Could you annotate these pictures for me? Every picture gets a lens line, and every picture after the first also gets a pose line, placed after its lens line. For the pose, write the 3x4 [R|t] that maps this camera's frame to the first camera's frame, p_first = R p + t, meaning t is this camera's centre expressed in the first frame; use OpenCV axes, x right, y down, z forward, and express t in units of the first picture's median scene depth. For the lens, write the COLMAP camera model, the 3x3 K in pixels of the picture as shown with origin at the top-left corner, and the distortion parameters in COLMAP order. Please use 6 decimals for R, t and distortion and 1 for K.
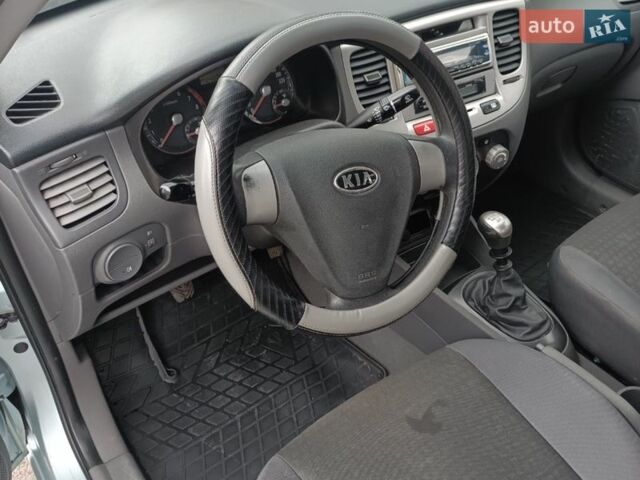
lens RADIAL K [[613.3, 0, 320.0], [0, 613.3, 240.0], [0, 0, 1]] dist [0.038992, -0.016156]
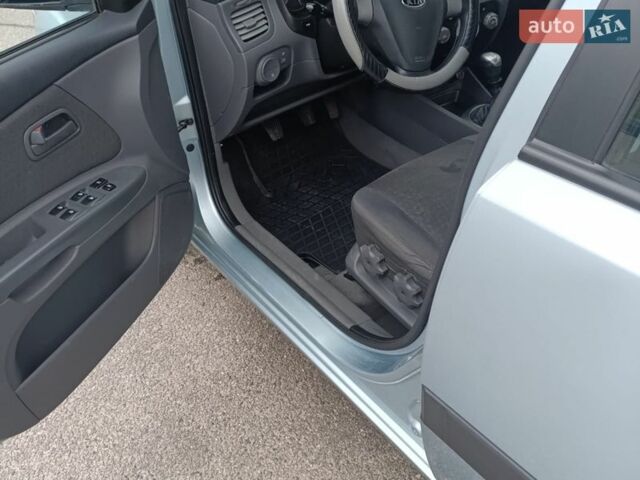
lens RADIAL K [[613.3, 0, 320.0], [0, 613.3, 240.0], [0, 0, 1]] dist [0.038992, -0.016156]
pose [[0.999506, -0.030833, 0.006045, -0.211332], [0.030707, 0.999331, 0.019873, 0.478787], [-0.006654, -0.019678, 0.999784, -0.700861]]
